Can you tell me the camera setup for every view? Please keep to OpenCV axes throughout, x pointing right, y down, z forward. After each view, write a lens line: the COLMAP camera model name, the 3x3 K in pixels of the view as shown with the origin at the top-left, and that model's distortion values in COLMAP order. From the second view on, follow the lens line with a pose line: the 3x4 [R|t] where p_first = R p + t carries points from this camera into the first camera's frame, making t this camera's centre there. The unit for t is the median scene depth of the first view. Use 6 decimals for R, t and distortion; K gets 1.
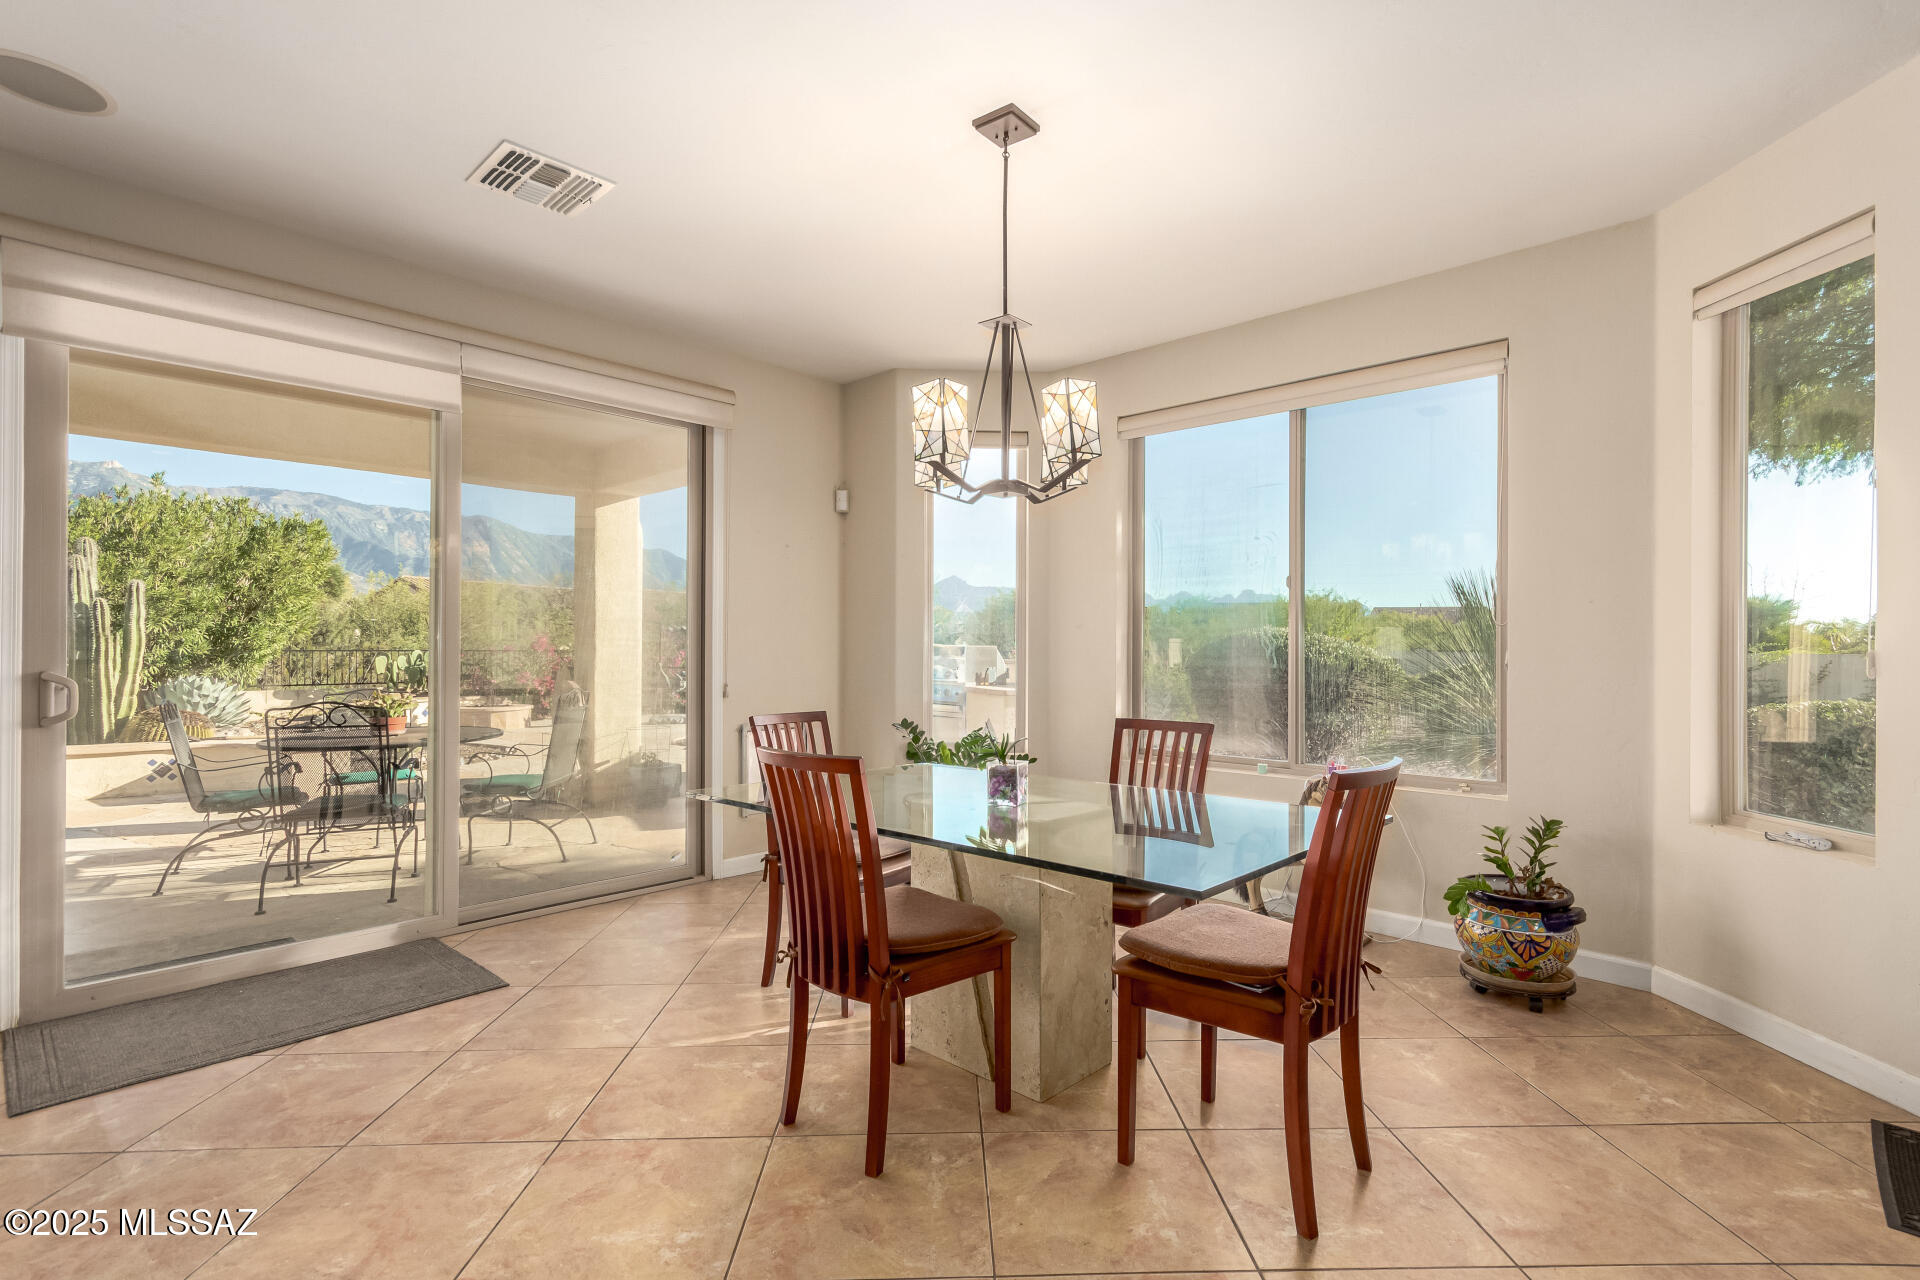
lens RADIAL K [[892.4, 0, 949.0], [0, 892.4, 642.5], [0, 0, 1]] dist [-0.008351, 0.000792]
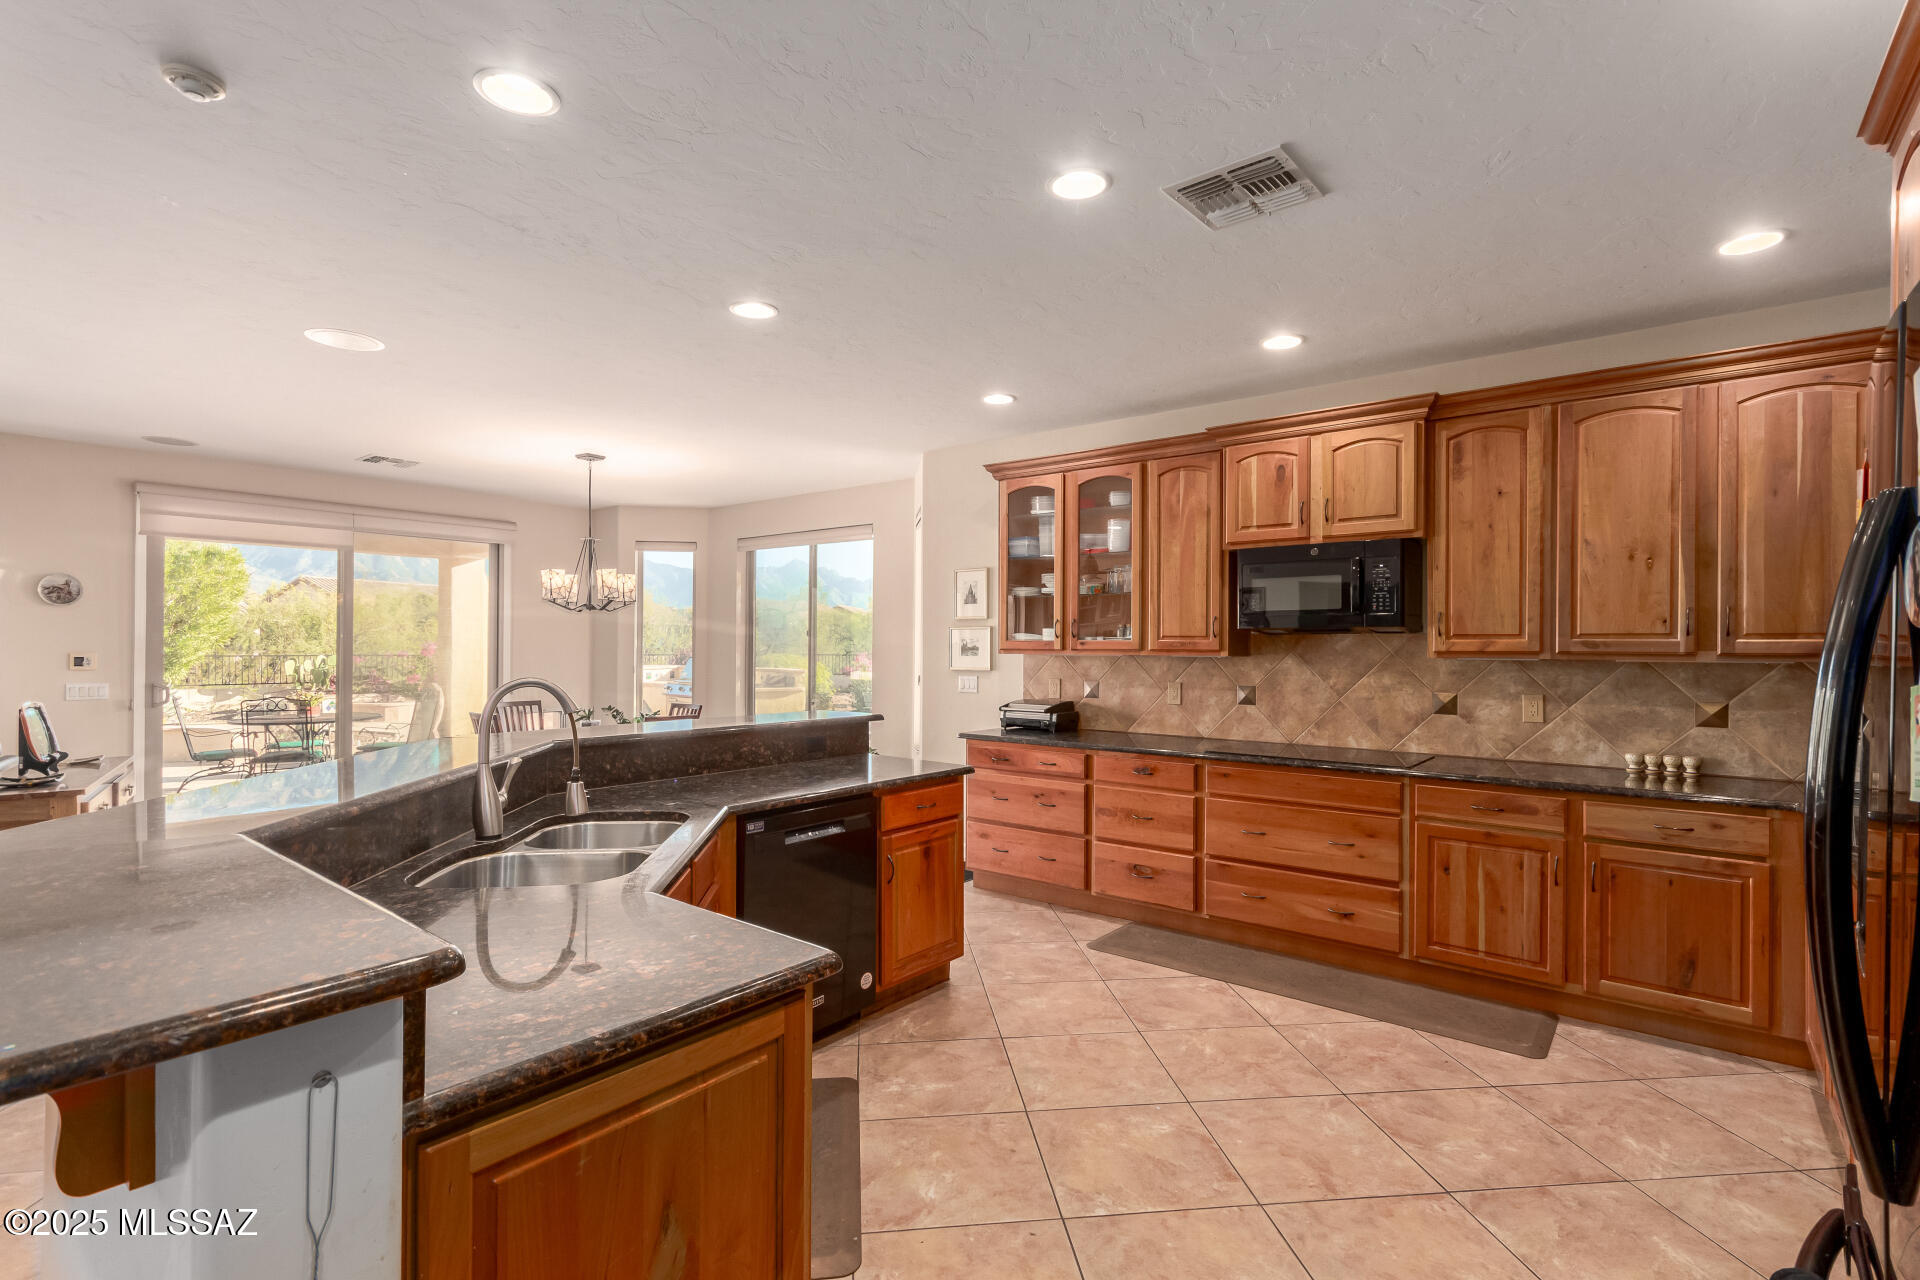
lens RADIAL K [[892.4, 0, 967.7], [0, 892.4, 651.7], [0, 0, 1]] dist [-0.008351, 0.000792]
pose [[0.995597, 0.003077, 0.093683, 0.637680], [-0.004323, 0.999905, 0.013091, -0.064941], [-0.093634, -0.013438, 0.995516, -1.107483]]
